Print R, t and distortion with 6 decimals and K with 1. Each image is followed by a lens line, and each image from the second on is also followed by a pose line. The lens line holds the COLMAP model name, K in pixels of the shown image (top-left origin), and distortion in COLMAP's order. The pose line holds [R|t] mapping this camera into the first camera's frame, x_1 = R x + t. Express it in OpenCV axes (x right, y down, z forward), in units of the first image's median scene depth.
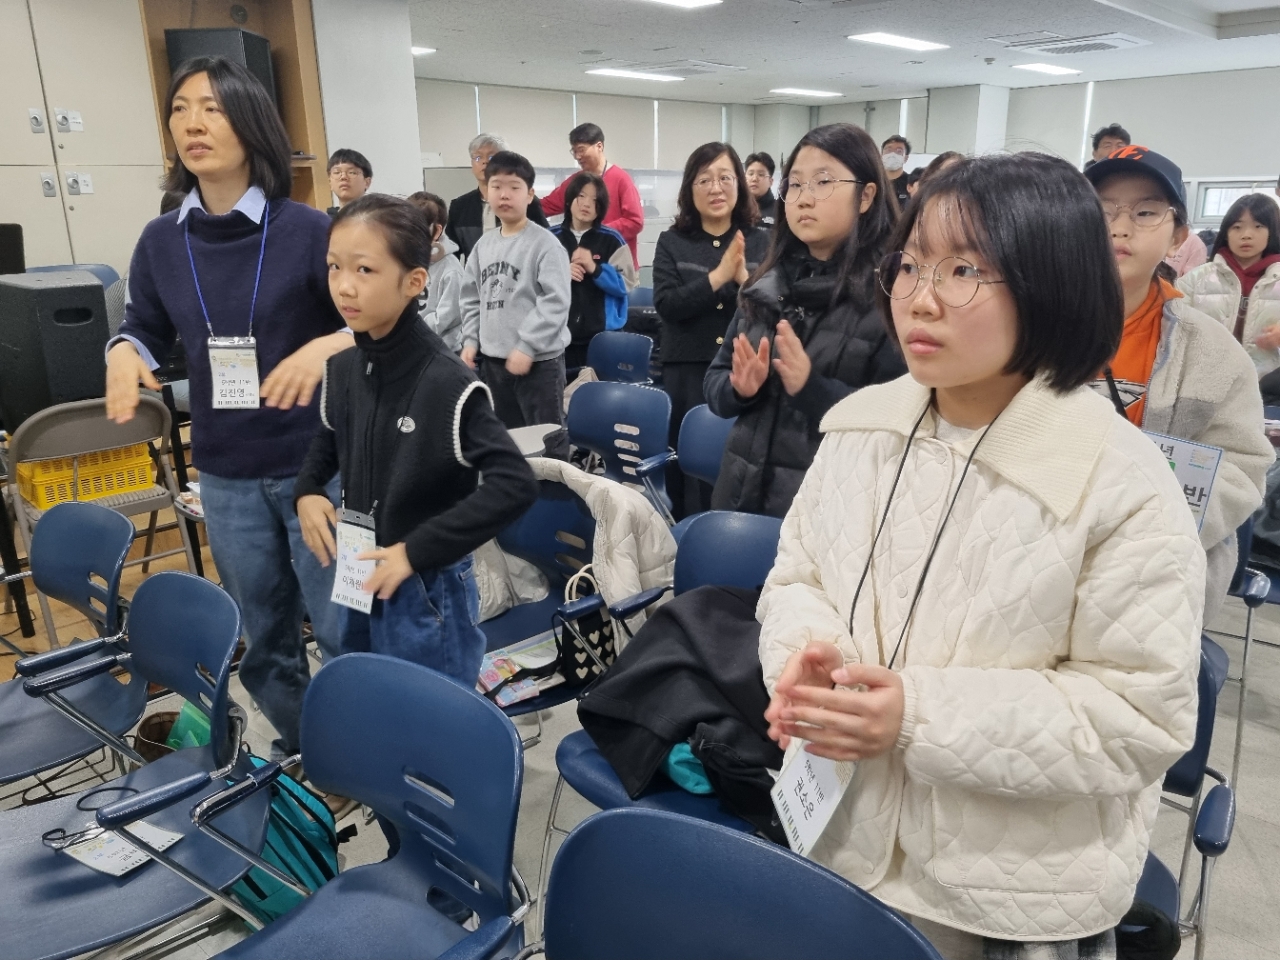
lens RADIAL K [[962.2, 0, 637.2], [0, 962.2, 475.7], [0, 0, 1]] dist [0.039581, -0.006773]
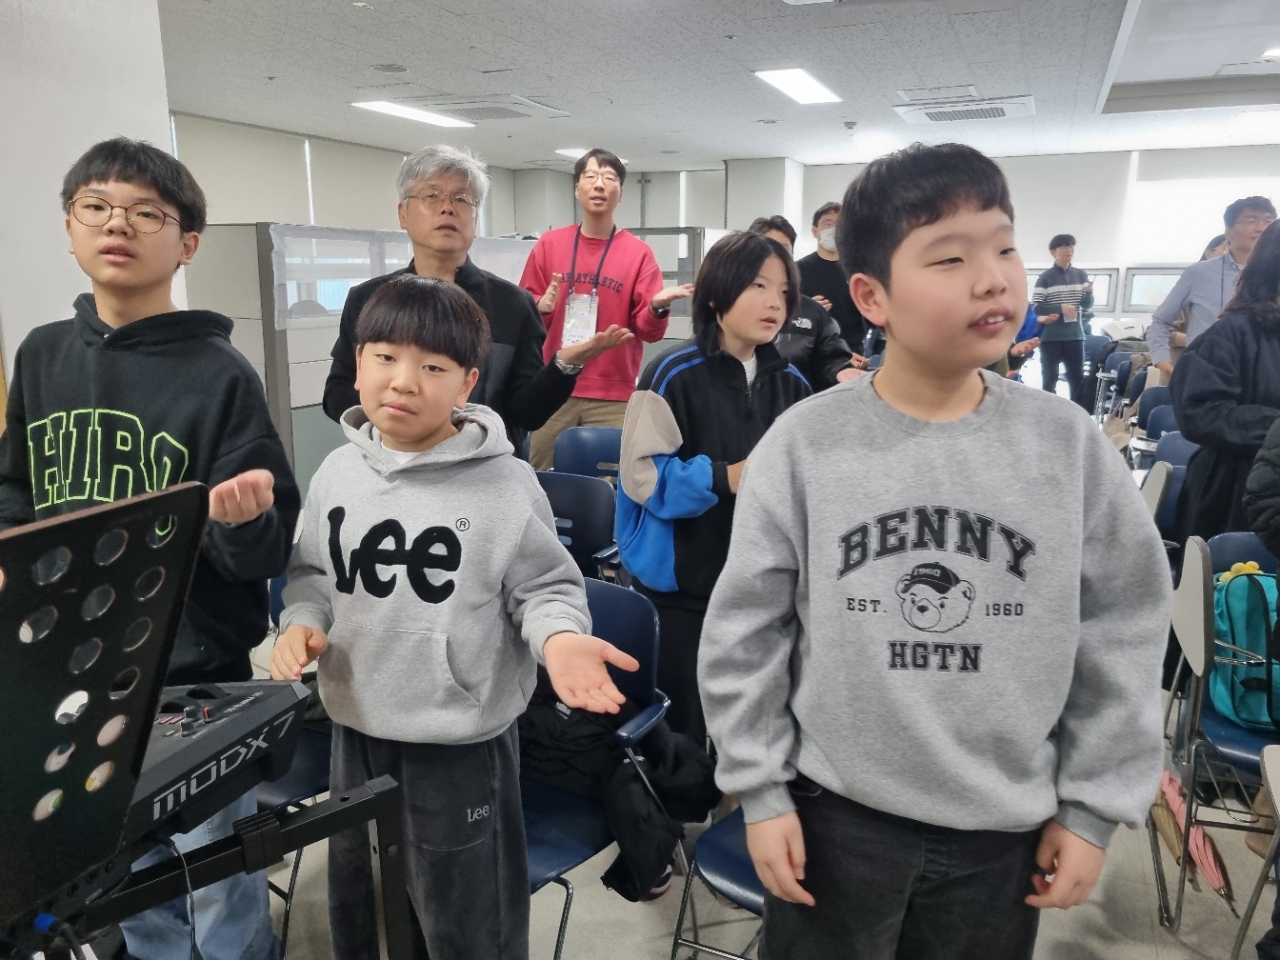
lens RADIAL K [[962.2, 0, 625.8], [0, 962.2, 470.8], [0, 0, 1]] dist [0.039581, -0.006773]
pose [[0.940261, -0.057244, 0.335607, -0.136865], [0.084297, 0.994213, -0.066593, -0.095168], [-0.329853, 0.090905, 0.939645, 0.328422]]
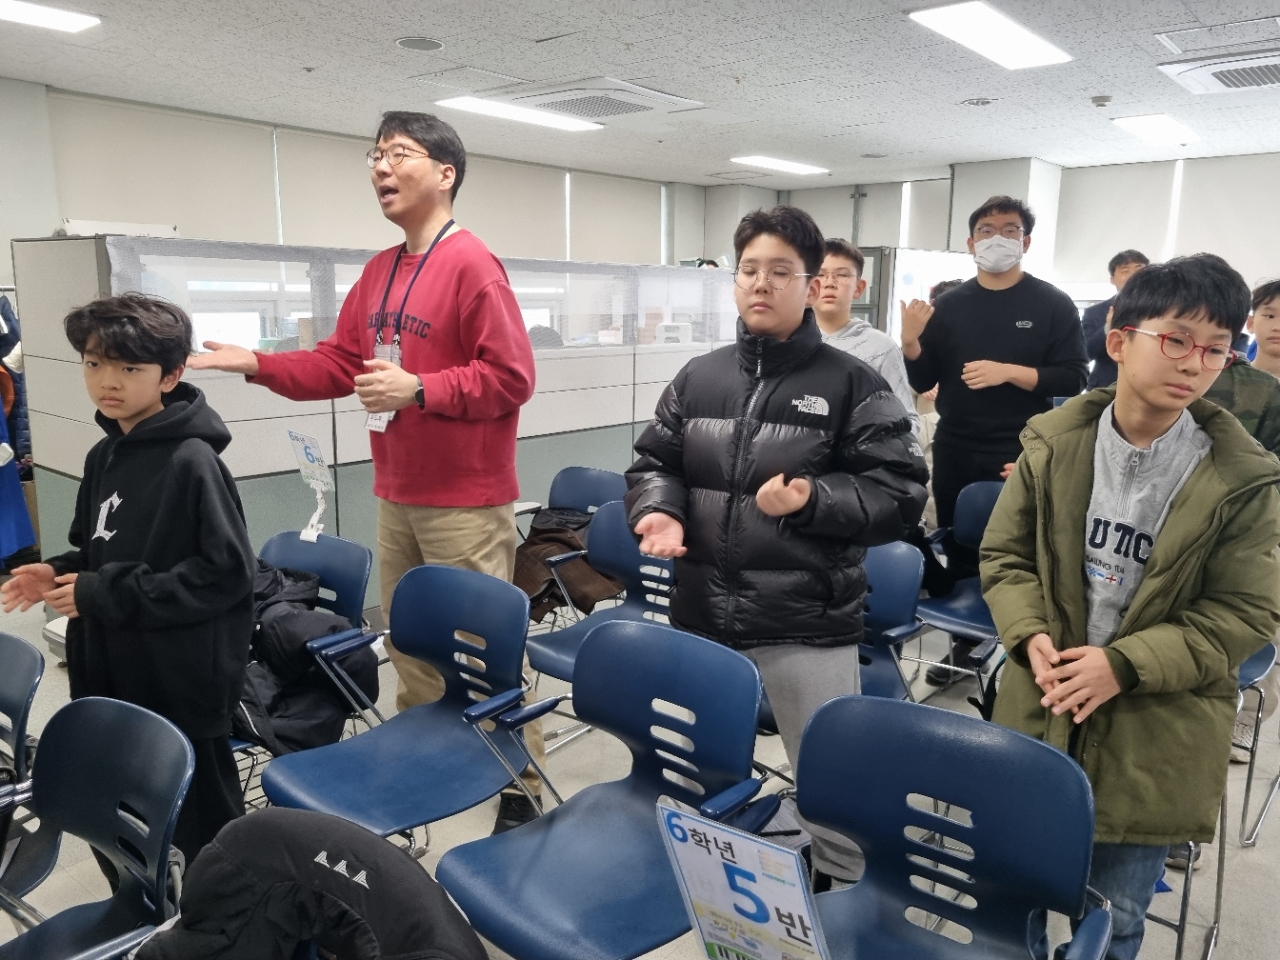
lens RADIAL K [[962.2, 0, 637.4], [0, 962.2, 471.6], [0, 0, 1]] dist [0.039581, -0.006773]
pose [[0.997672, 0.006105, 0.067925, 0.036894], [0.001237, 0.994202, -0.107518, -0.144925], [-0.068188, 0.107351, 0.991880, 0.487456]]
